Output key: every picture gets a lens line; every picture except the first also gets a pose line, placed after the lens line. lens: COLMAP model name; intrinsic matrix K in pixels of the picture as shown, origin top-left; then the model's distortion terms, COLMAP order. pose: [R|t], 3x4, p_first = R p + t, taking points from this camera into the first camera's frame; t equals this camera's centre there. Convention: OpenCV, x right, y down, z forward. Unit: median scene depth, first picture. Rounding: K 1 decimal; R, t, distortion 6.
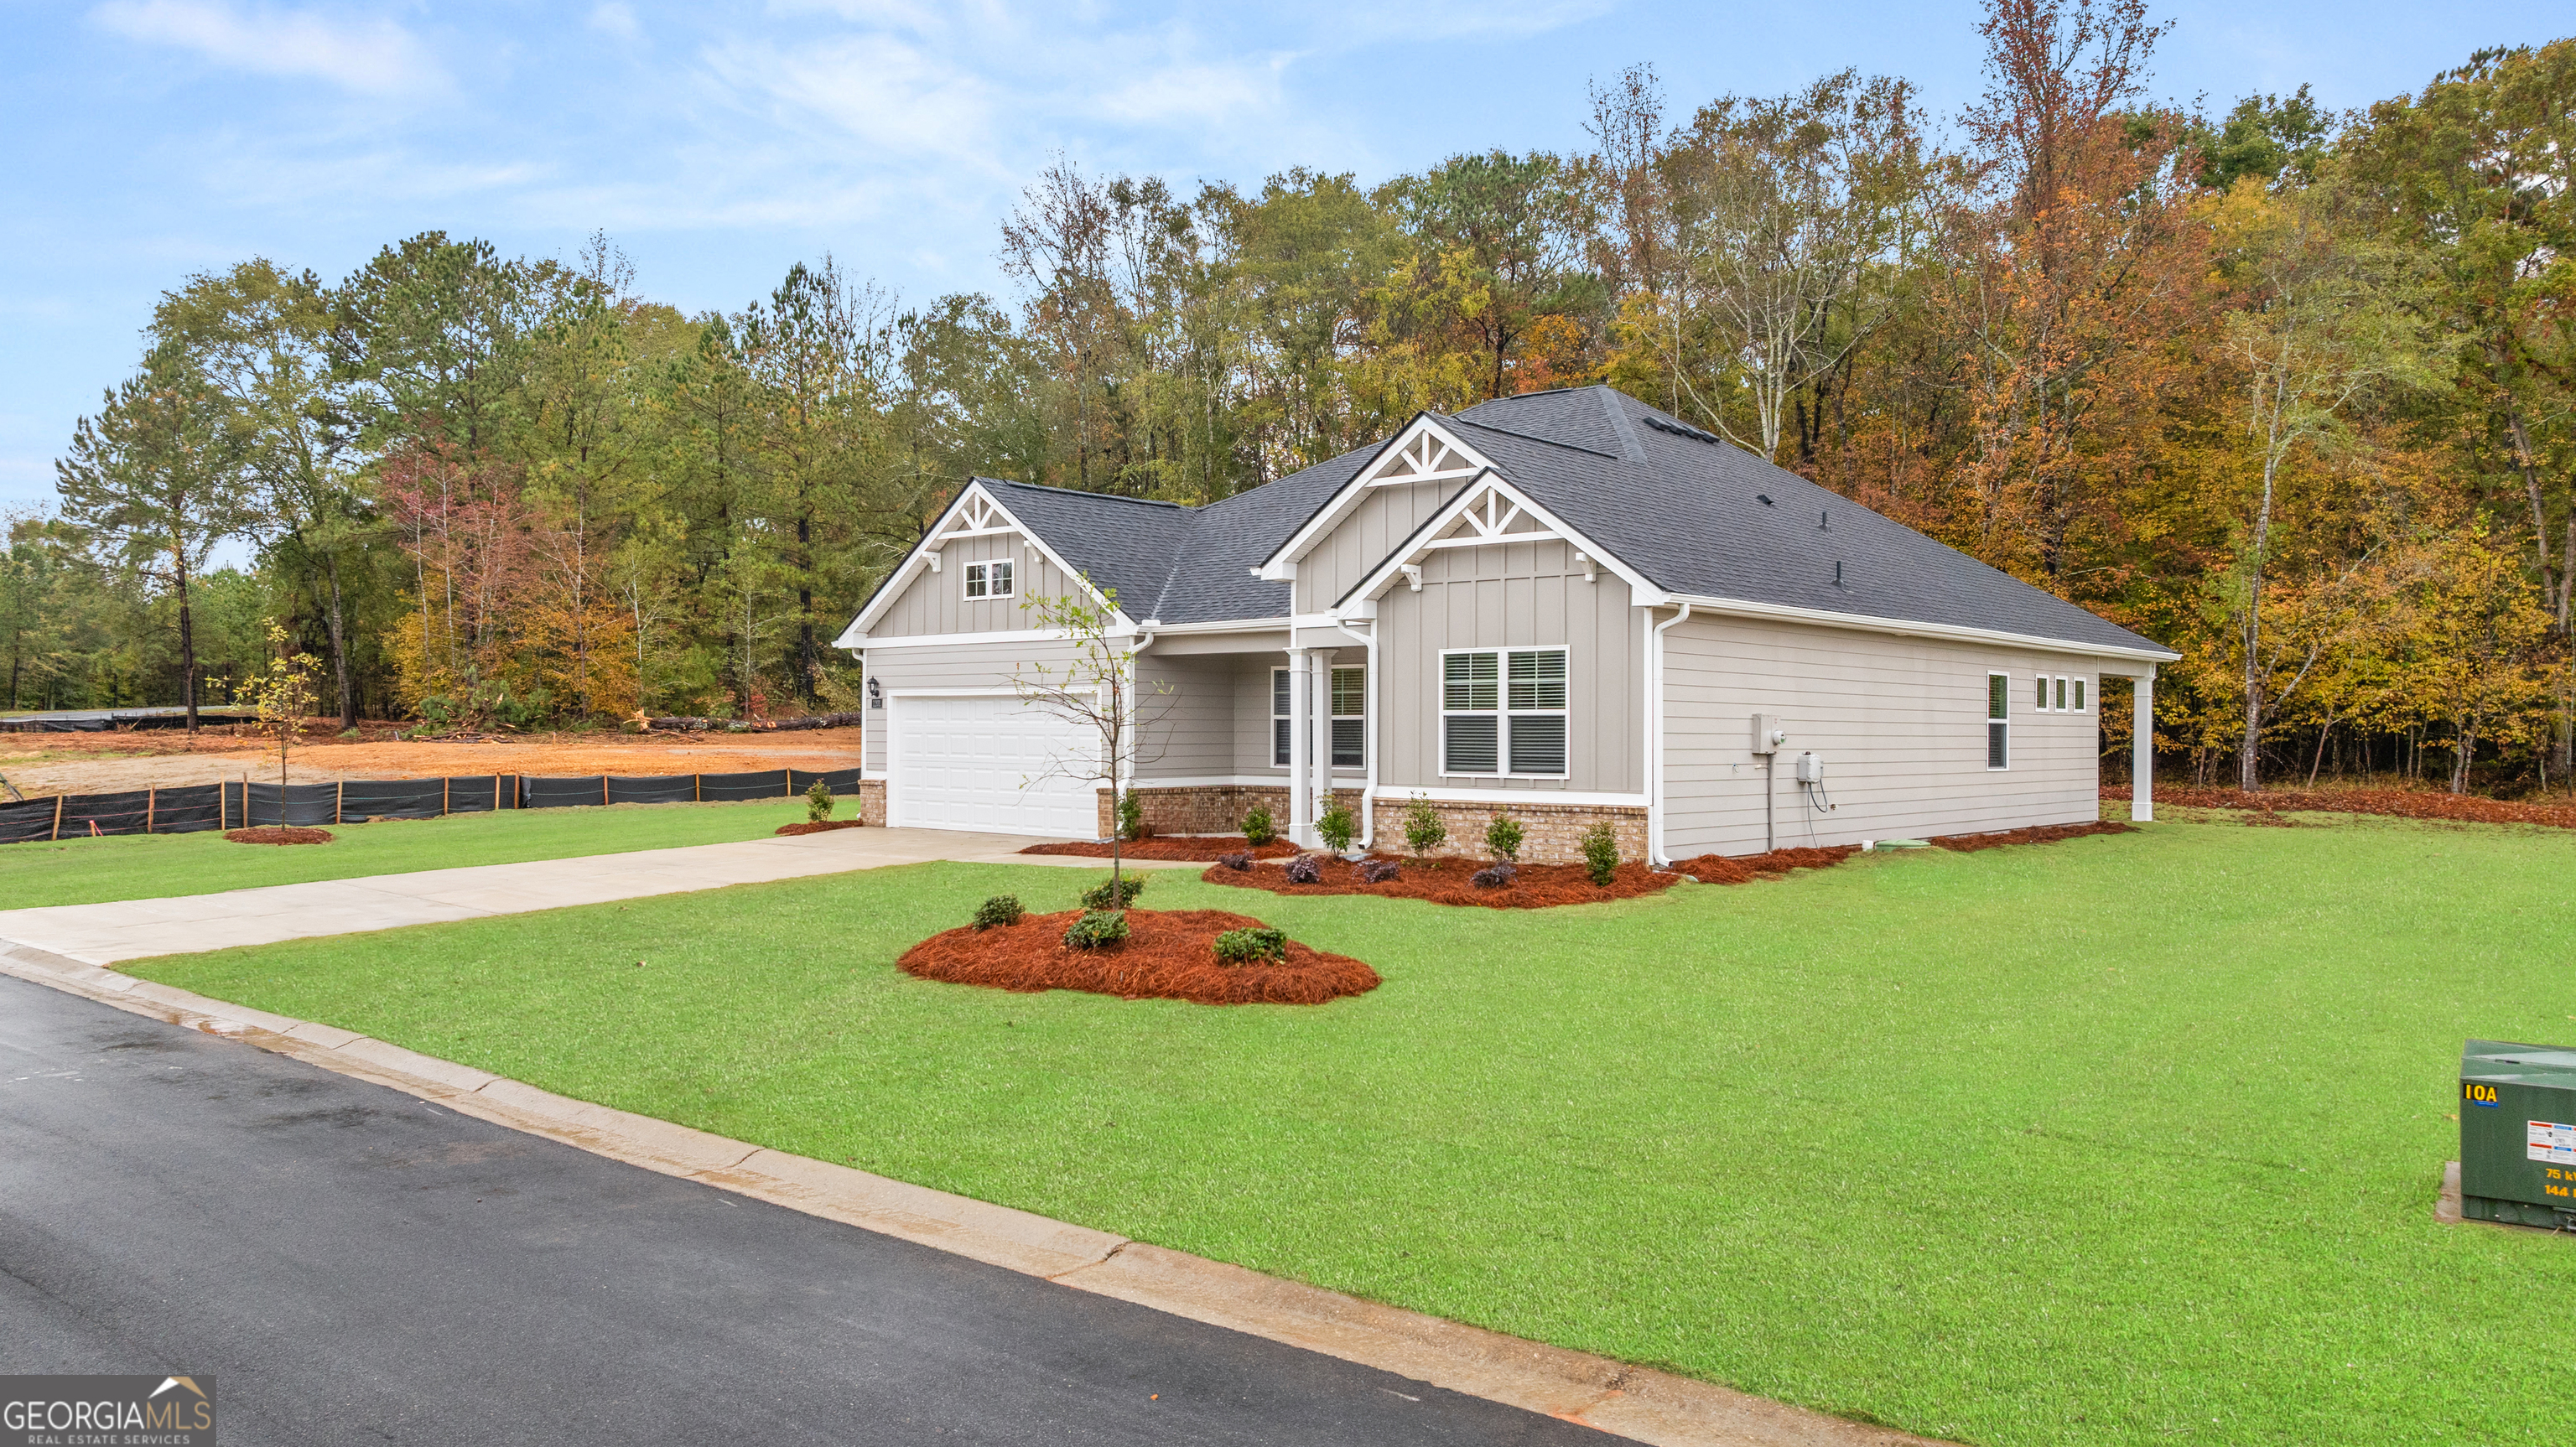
lens RADIAL K [[1824.5, 0, 1299.5], [0, 1824.5, 732.0], [0, 0, 1]] dist [-0.000069, -0.001838]
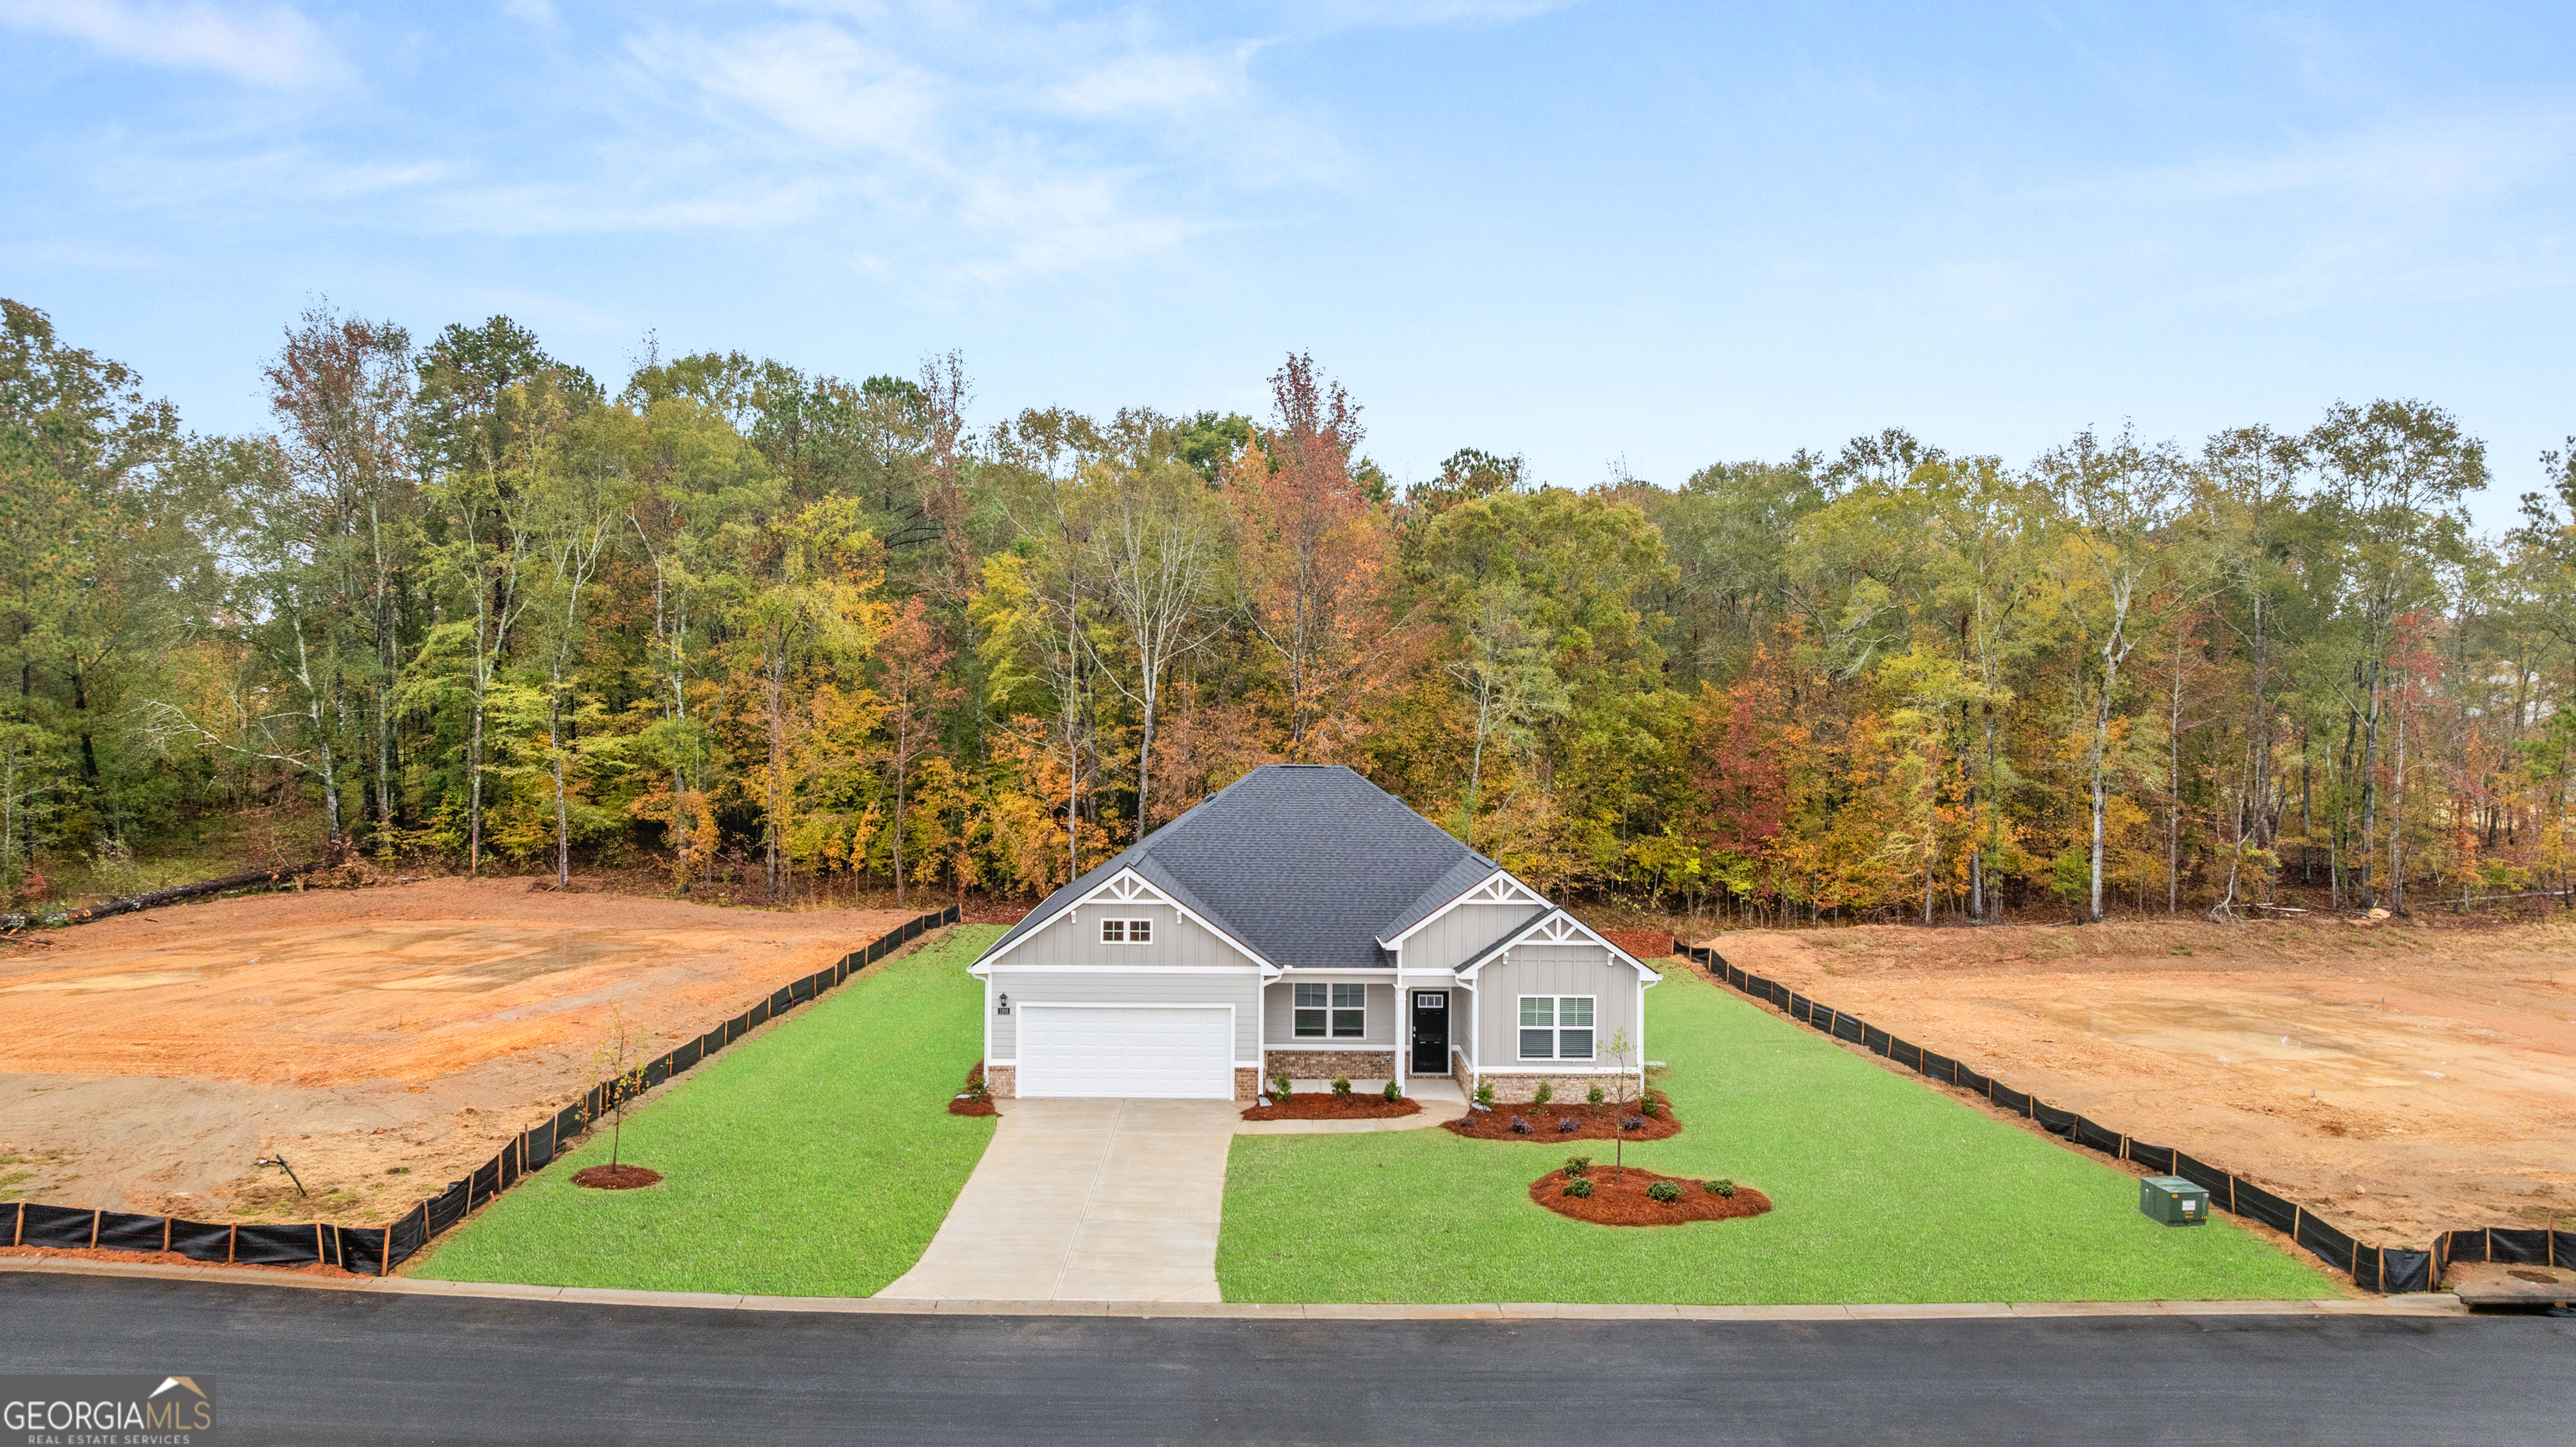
lens RADIAL K [[1824.5, 0, 1299.5], [0, 1824.5, 732.0], [0, 0, 1]] dist [-0.000069, -0.001838]
pose [[0.744710, -0.003951, 0.667376, -1.385592], [-0.006131, 0.999900, 0.012761, -0.347166], [-0.667360, -0.013595, 0.744611, -0.278259]]
